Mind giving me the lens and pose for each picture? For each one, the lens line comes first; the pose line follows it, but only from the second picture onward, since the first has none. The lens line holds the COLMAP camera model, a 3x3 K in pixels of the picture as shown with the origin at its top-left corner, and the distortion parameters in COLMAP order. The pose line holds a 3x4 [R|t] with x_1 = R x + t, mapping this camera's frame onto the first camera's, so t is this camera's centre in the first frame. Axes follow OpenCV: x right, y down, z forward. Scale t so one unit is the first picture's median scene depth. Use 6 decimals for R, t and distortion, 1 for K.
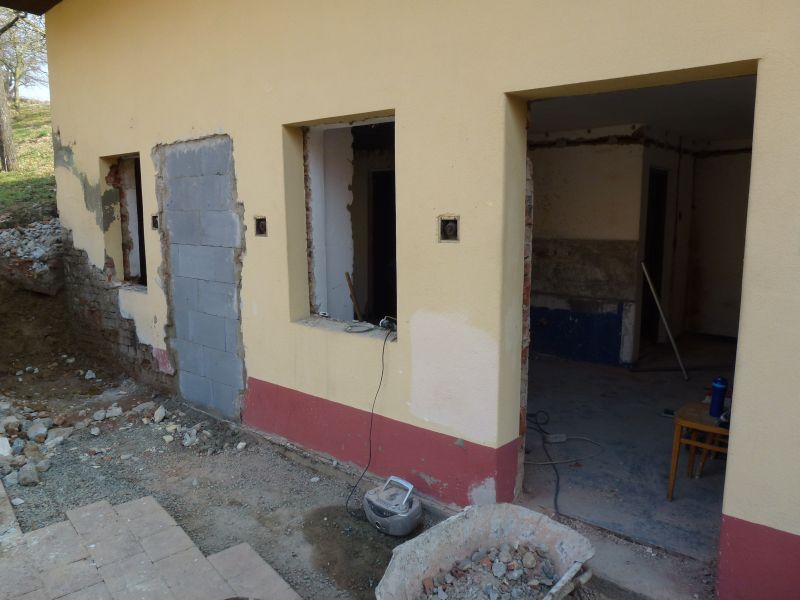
lens RADIAL K [[564.4, 0, 400.0], [0, 564.4, 300.0], [0, 0, 1]] dist [-0.040233, 0.002214]
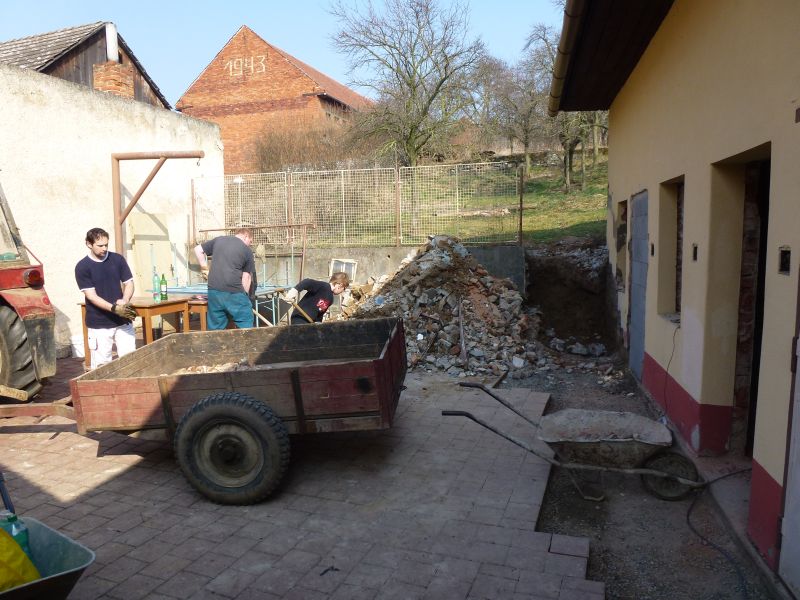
lens RADIAL K [[564.4, 0, 400.0], [0, 564.4, 300.0], [0, 0, 1]] dist [-0.040233, 0.002214]
pose [[0.447920, 0.082076, -0.890298, 0.755570], [-0.111382, 0.993143, 0.035520, 0.022891], [0.887109, 0.083253, 0.453990, -0.251975]]
